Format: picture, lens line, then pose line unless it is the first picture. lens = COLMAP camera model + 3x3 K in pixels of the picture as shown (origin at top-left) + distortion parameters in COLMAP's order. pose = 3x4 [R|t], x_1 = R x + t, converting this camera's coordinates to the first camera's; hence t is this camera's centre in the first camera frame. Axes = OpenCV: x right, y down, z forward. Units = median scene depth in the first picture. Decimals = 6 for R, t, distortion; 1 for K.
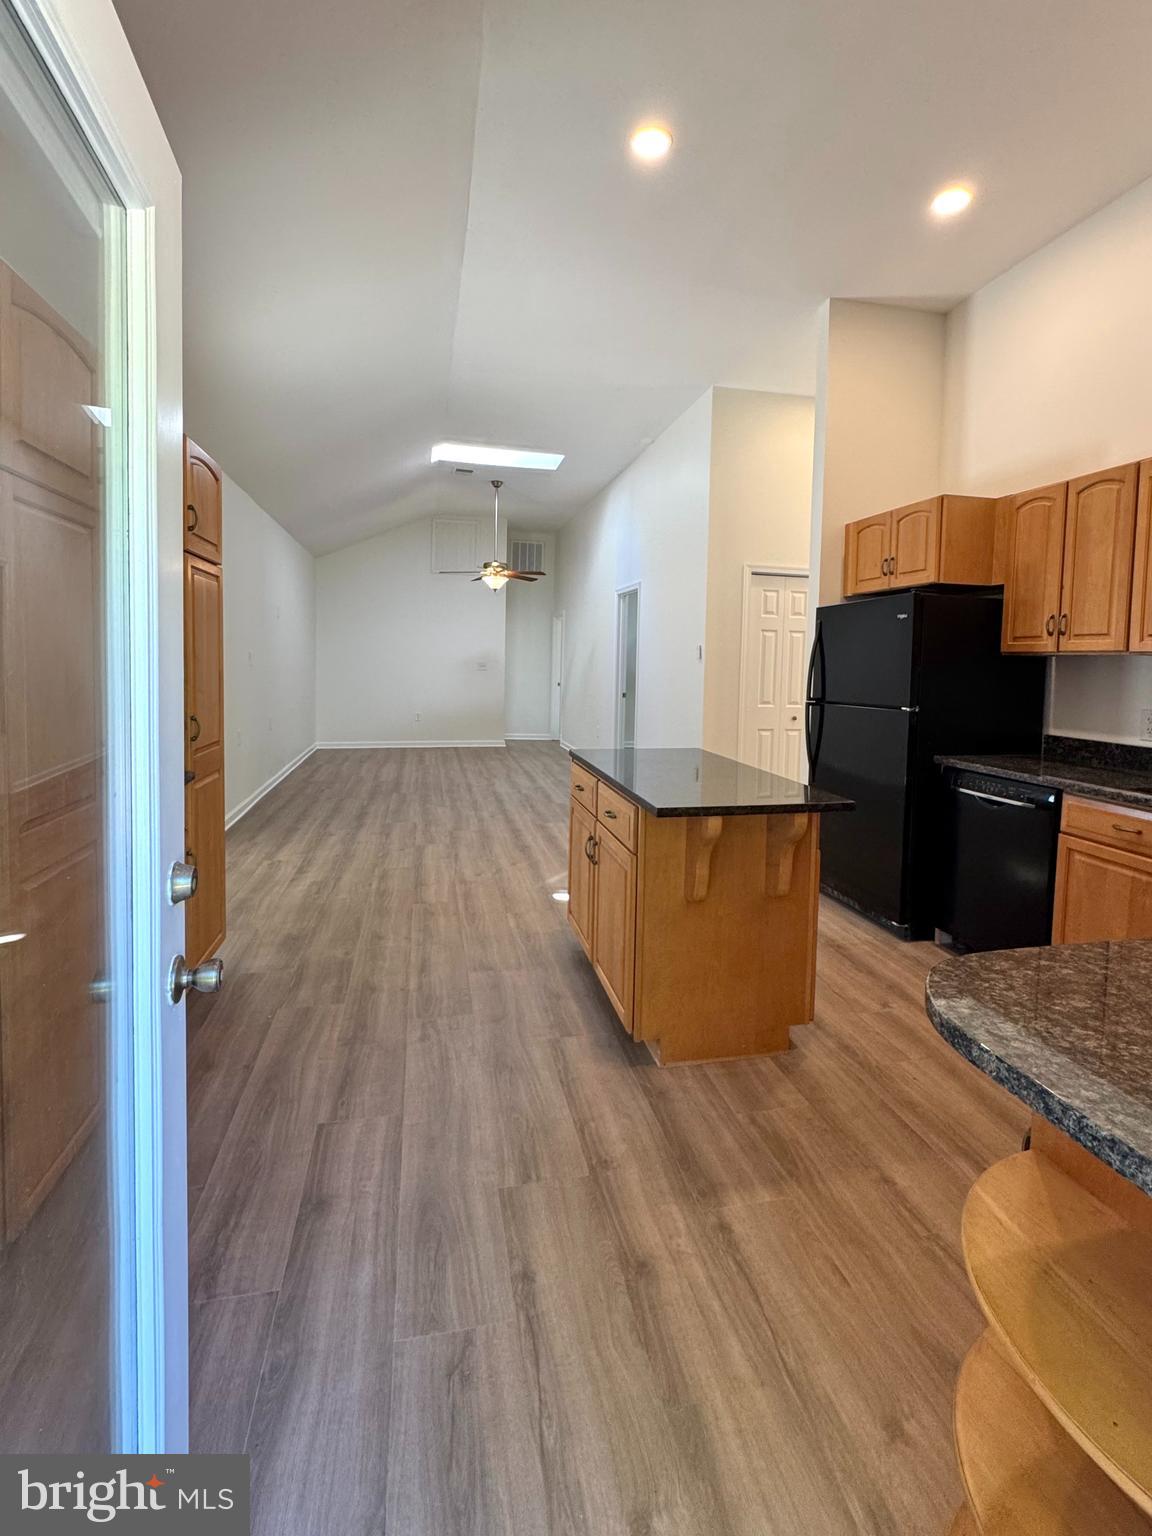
lens RADIAL K [[686.6, 0, 567.7], [0, 686.6, 692.4], [0, 0, 1]] dist [0.014148, 0.000119]
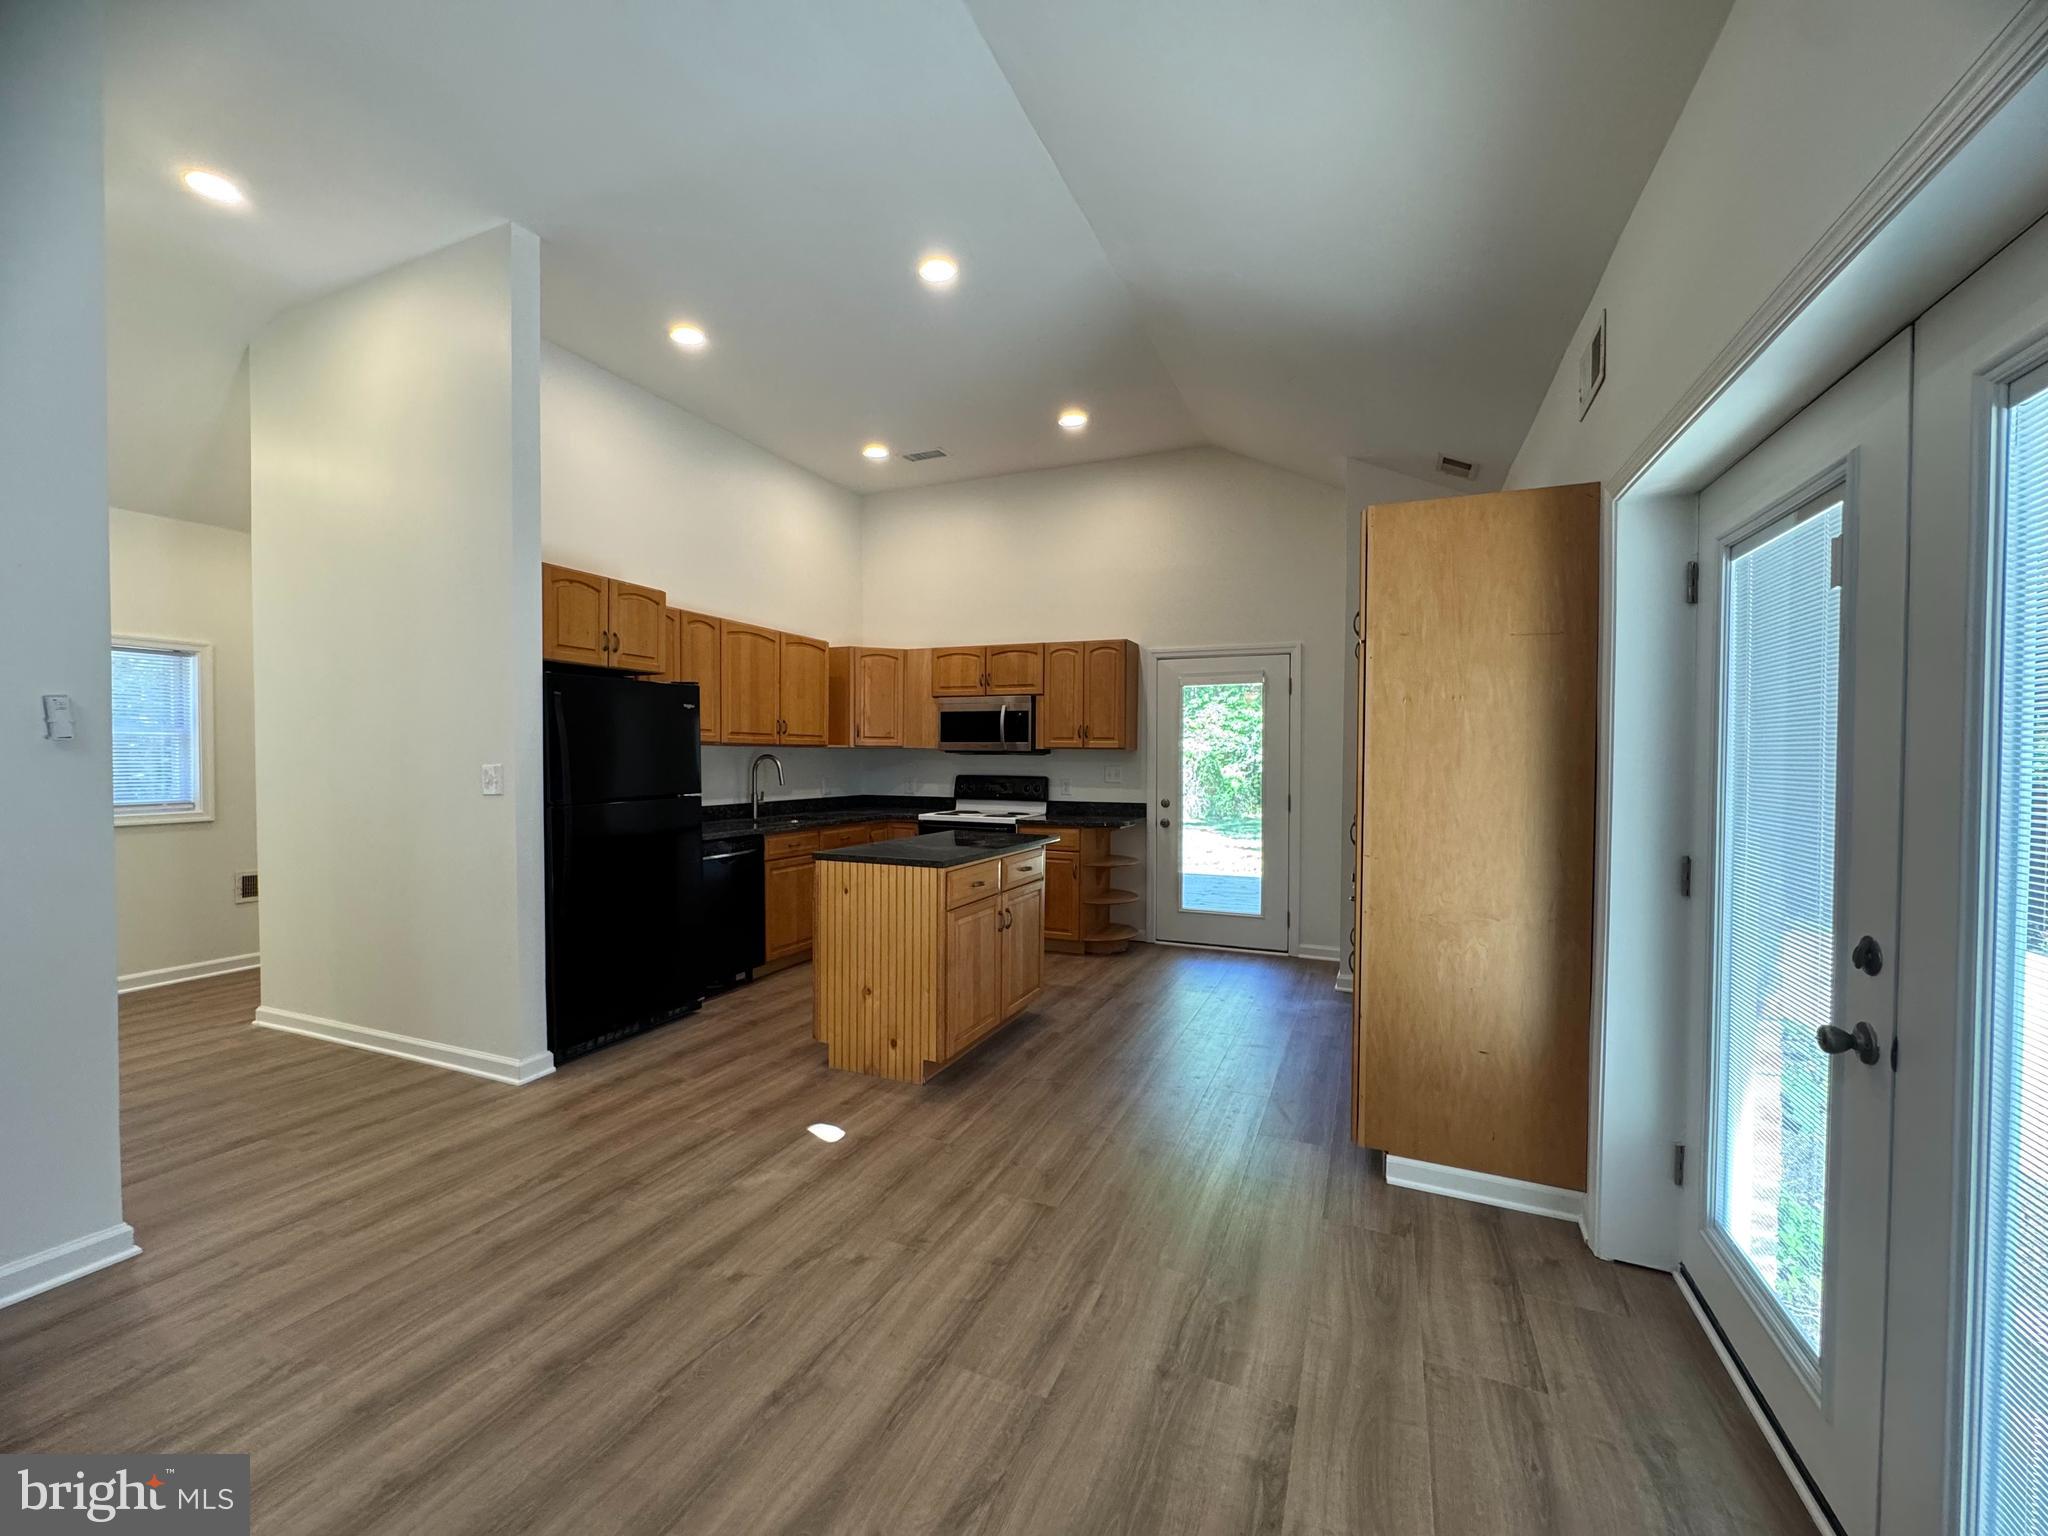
lens RADIAL K [[813.9, 0, 1023.5], [0, 813.9, 770.4], [0, 0, 1]] dist [-0.004875, 0.000006]
pose [[-0.814675, -0.031331, 0.579071, -0.382292], [0.007927, 0.997844, 0.065142, -0.053924], [-0.579864, 0.057660, -0.812670, 1.028648]]
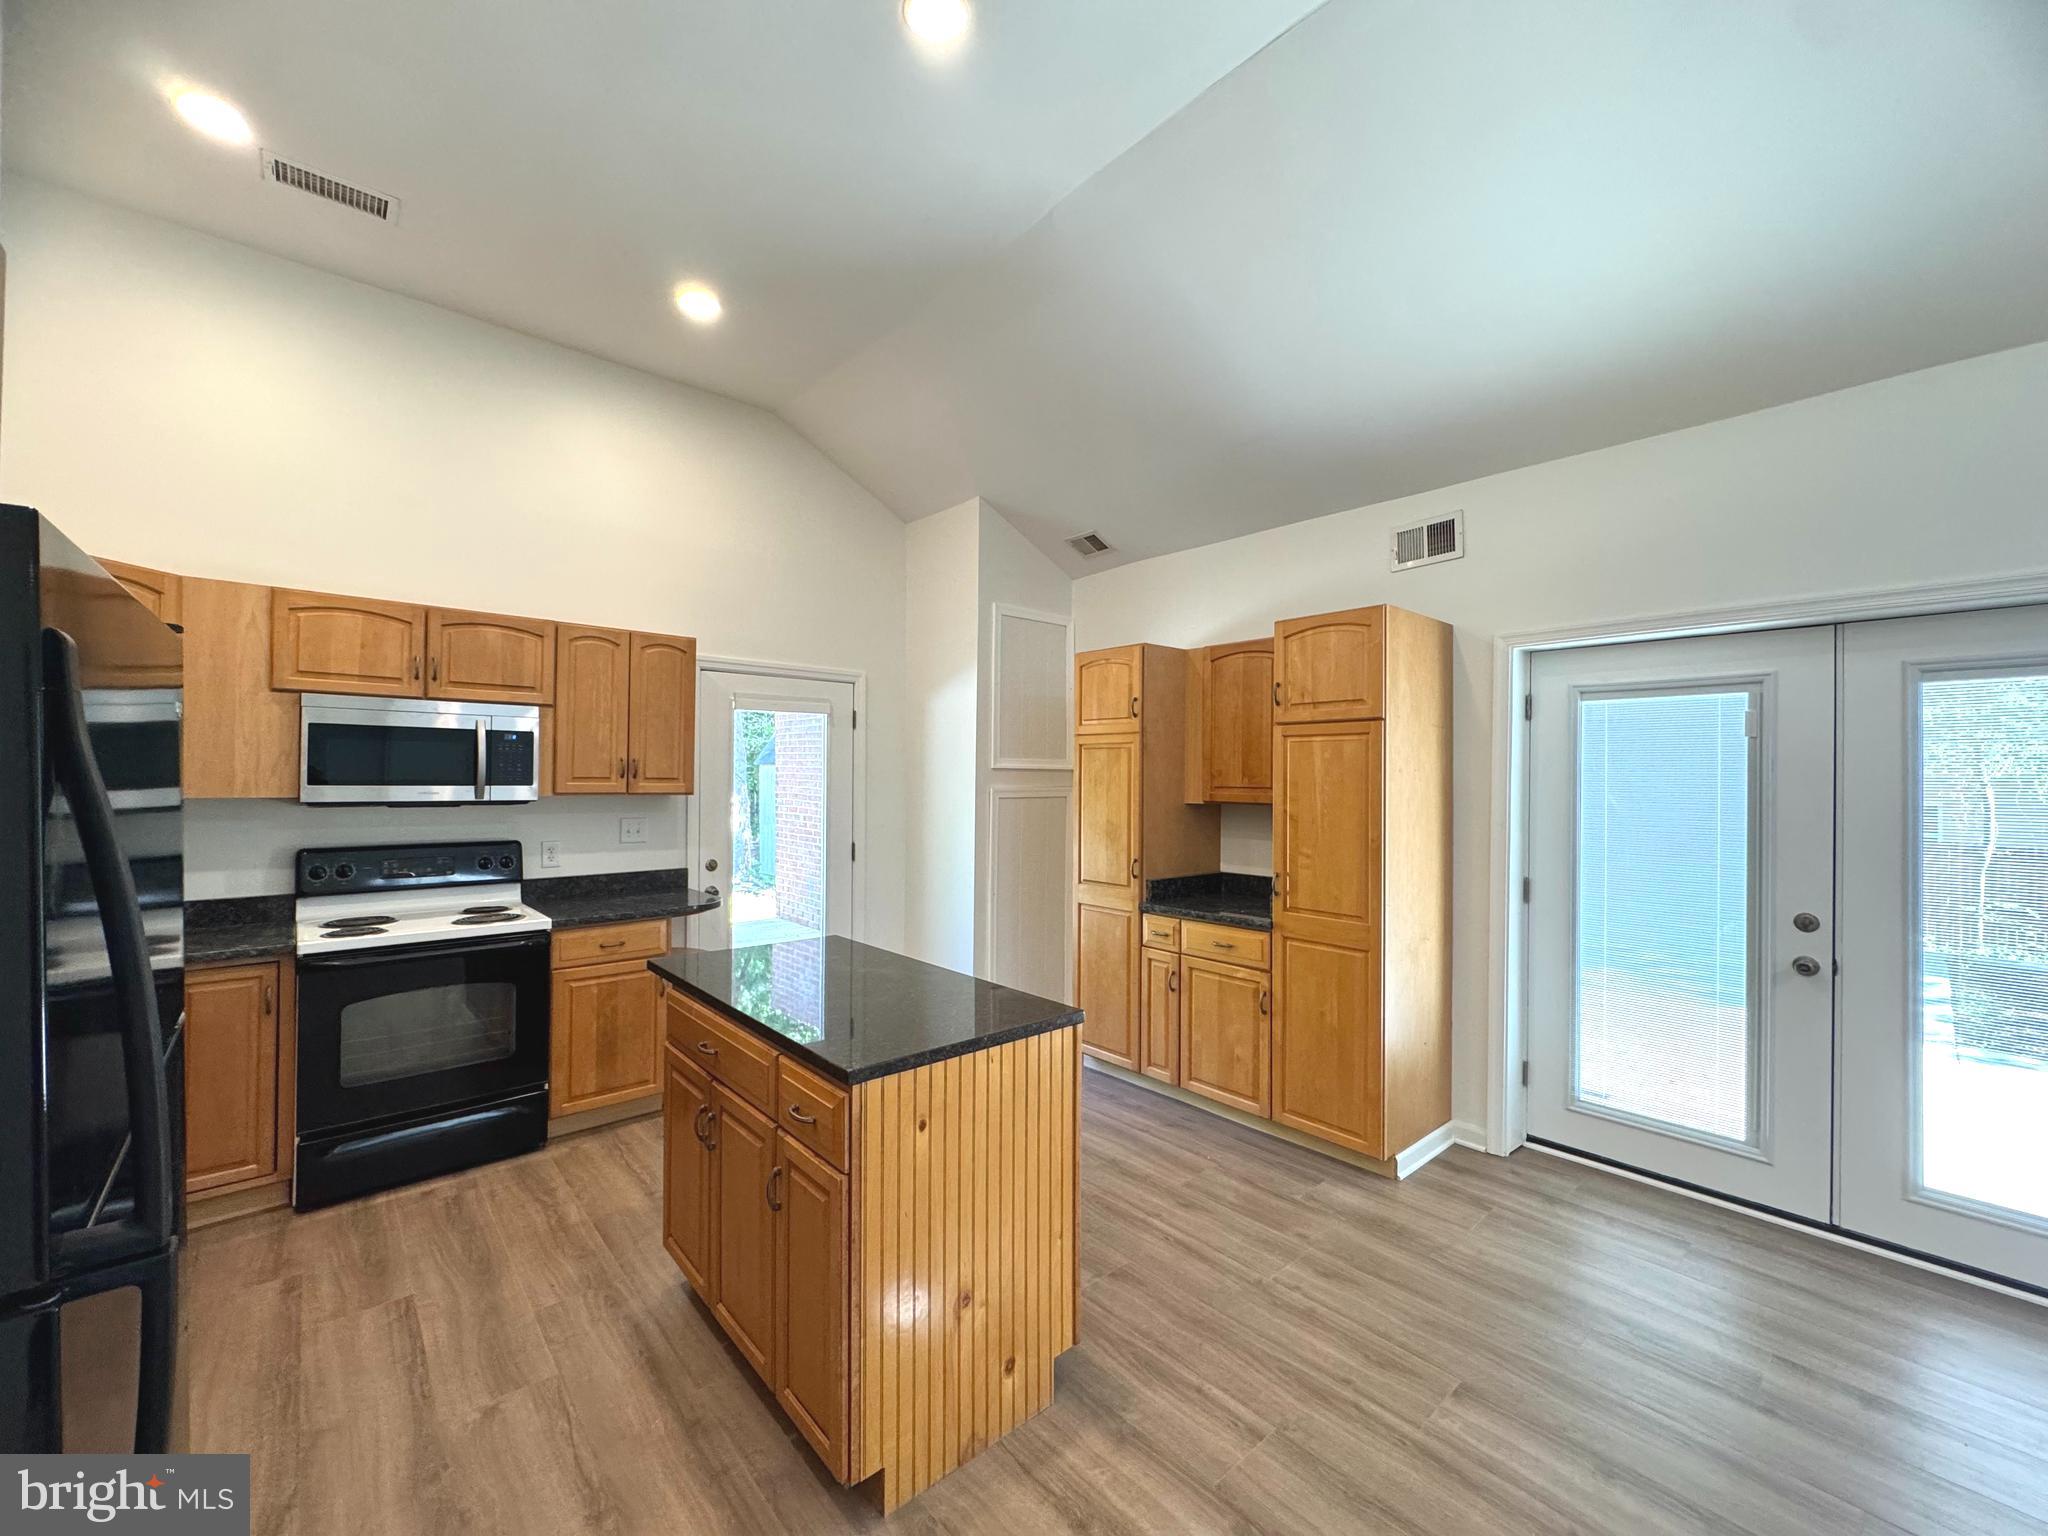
lens RADIAL K [[818.4, 0, 1019.7], [0, 818.4, 767.4], [0, 0, 1]] dist [-0.000397, -0.000061]
pose [[-0.871662, -0.026707, -0.489379, 0.207832], [-0.044122, 0.998736, 0.024084, -0.066666], [0.488118, 0.042585, -0.871738, 0.889217]]
